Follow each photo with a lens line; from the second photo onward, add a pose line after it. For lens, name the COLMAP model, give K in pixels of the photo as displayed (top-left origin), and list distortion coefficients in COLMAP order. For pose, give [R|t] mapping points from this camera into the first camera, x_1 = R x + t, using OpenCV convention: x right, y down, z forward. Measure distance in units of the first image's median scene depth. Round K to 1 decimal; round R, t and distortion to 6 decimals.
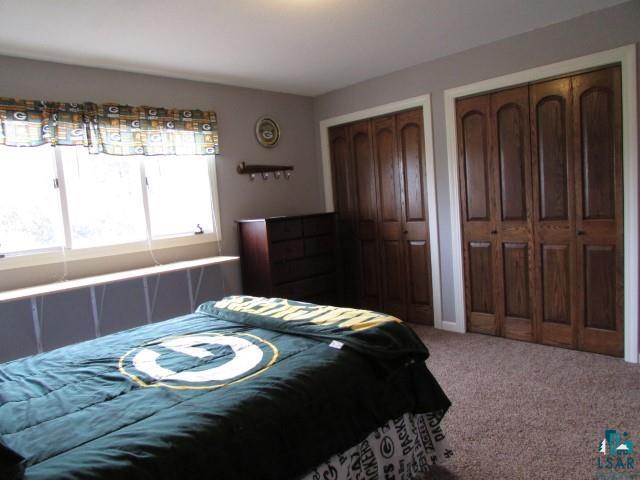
lens RADIAL K [[459.4, 0, 320.3], [0, 459.4, 241.3], [0, 0, 1]] dist [-0.011273, -0.000511]
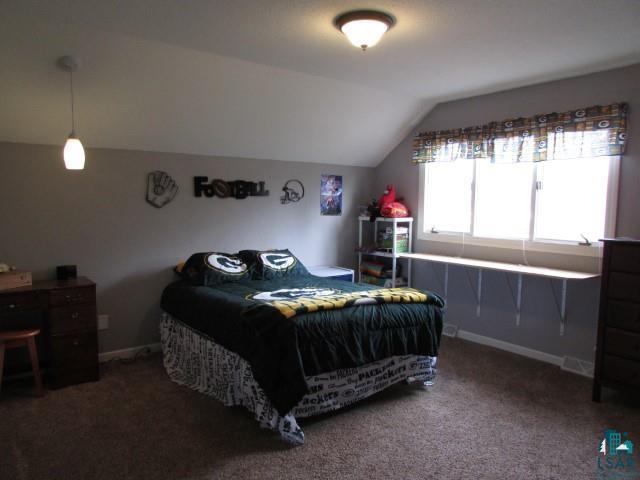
lens RADIAL K [[459.4, 0, 321.0], [0, 459.4, 238.9], [0, 0, 1]] dist [-0.011273, -0.000511]
pose [[-0.127955, 0.143391, -0.981359, 0.740456], [-0.111121, 0.981190, 0.157855, -0.122636], [0.985535, 0.129248, -0.109615, 0.644469]]
